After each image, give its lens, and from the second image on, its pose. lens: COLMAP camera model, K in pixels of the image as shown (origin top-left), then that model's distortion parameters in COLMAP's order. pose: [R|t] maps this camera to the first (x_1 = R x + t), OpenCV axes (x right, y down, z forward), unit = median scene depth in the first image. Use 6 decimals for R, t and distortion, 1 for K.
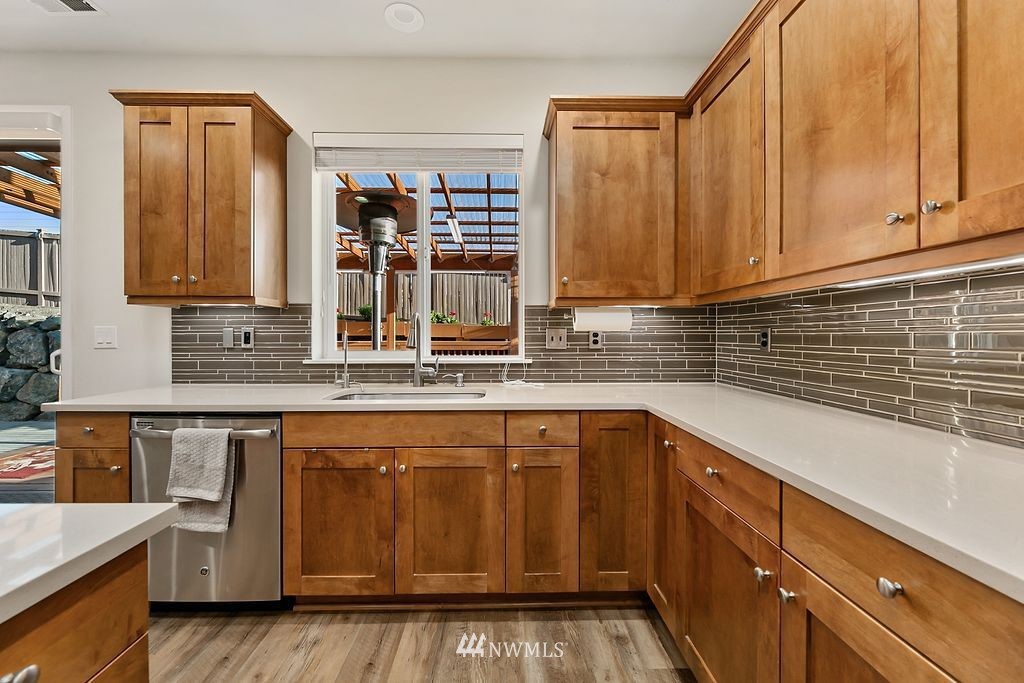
lens RADIAL K [[415.8, 0, 506.9], [0, 415.8, 336.4], [0, 0, 1]] dist [-0.002329, -0.000144]
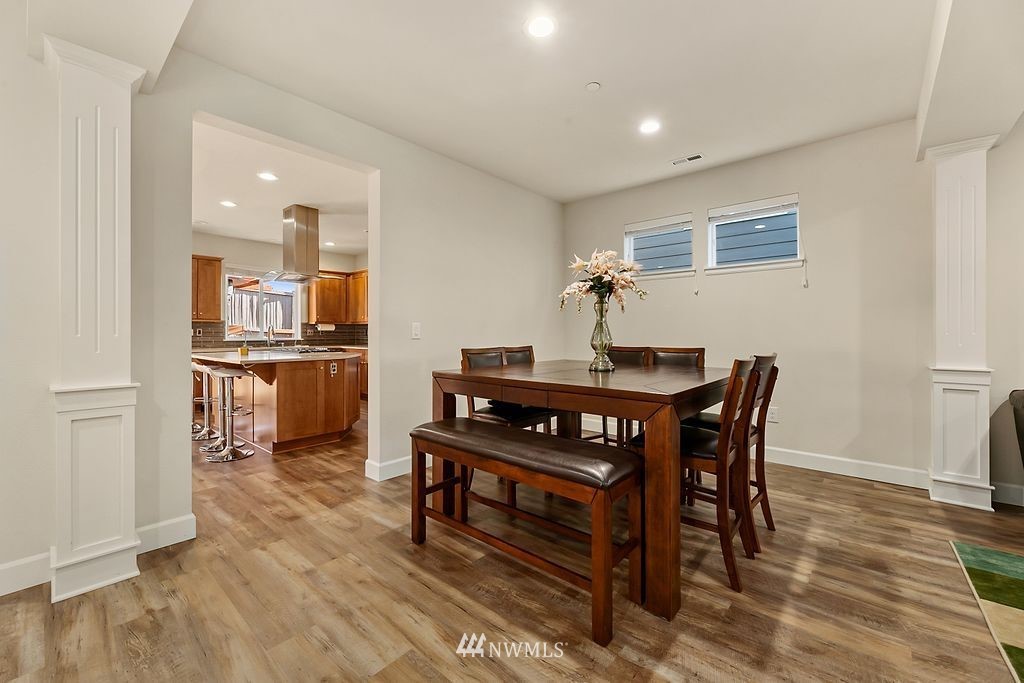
lens RADIAL K [[415.8, 0, 510.7], [0, 415.8, 332.3], [0, 0, 1]] dist [-0.002329, -0.000144]
pose [[0.650892, -0.003451, 0.759162, -1.476844], [0.003550, 0.999993, 0.001501, 0.007550], [-0.759162, 0.001718, 0.650899, -2.593874]]
